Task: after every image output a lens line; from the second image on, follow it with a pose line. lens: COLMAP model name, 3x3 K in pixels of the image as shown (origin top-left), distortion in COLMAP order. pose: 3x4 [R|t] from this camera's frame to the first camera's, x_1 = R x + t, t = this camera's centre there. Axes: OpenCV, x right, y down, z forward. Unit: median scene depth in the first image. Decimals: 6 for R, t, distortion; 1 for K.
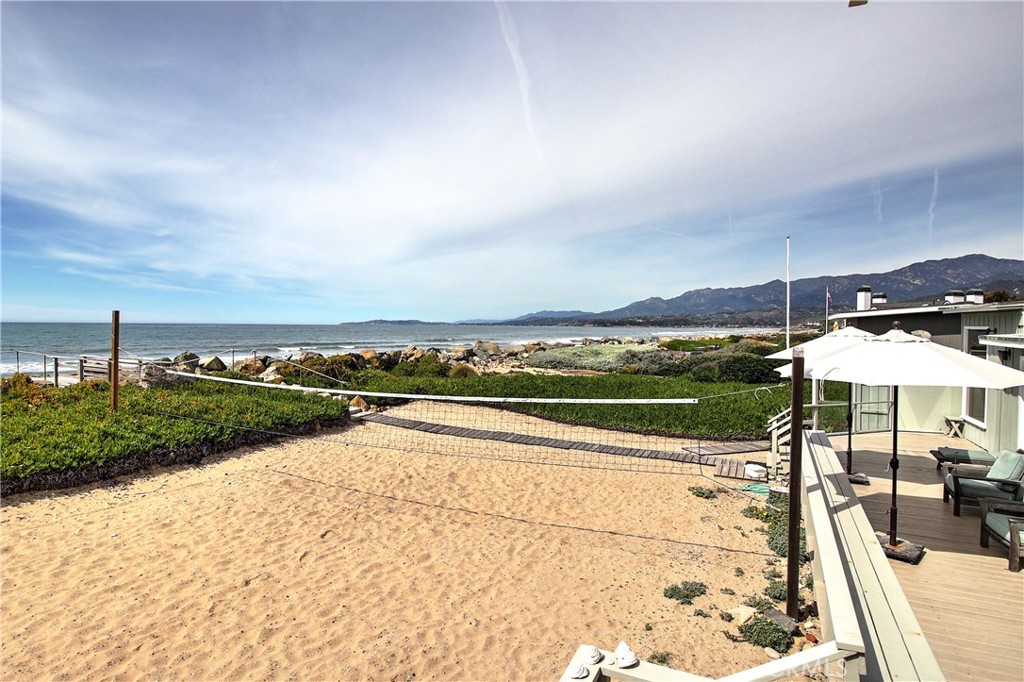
lens RADIAL K [[564.8, 0, 506.3], [0, 564.8, 330.4], [0, 0, 1]] dist [0.003786, -0.005369]
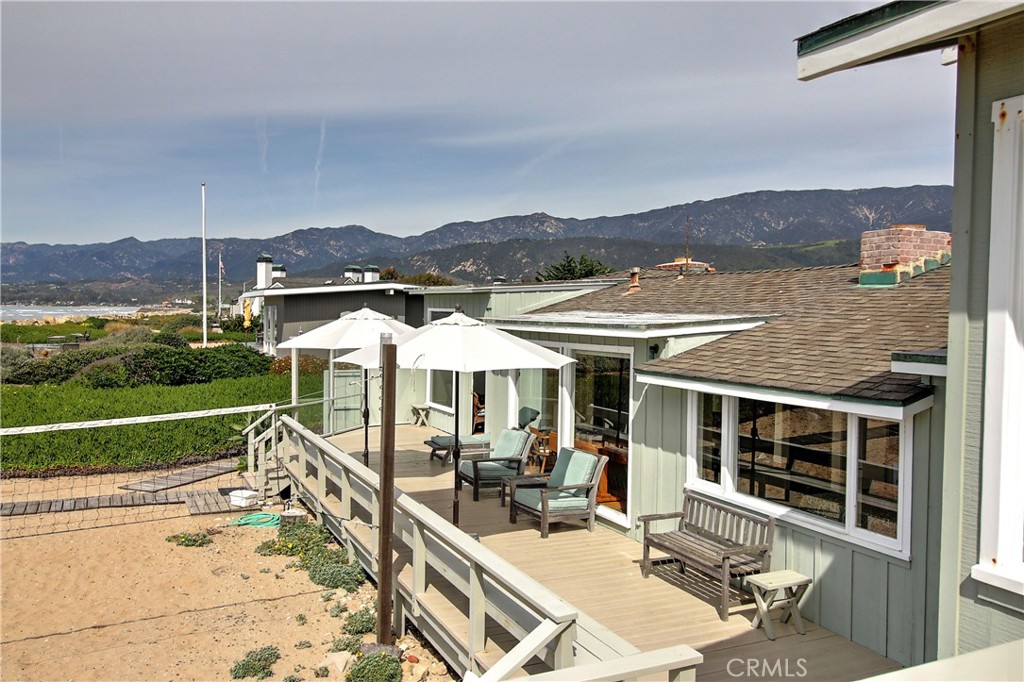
lens RADIAL K [[812.2, 0, 508.9], [0, 812.2, 344.2], [0, 0, 1]] dist [0.034342, -0.003825]
pose [[0.632626, -0.028211, 0.773944, -0.166409], [-0.004065, 0.999202, 0.039744, -0.001409], [-0.774447, -0.028289, 0.632006, 0.040929]]
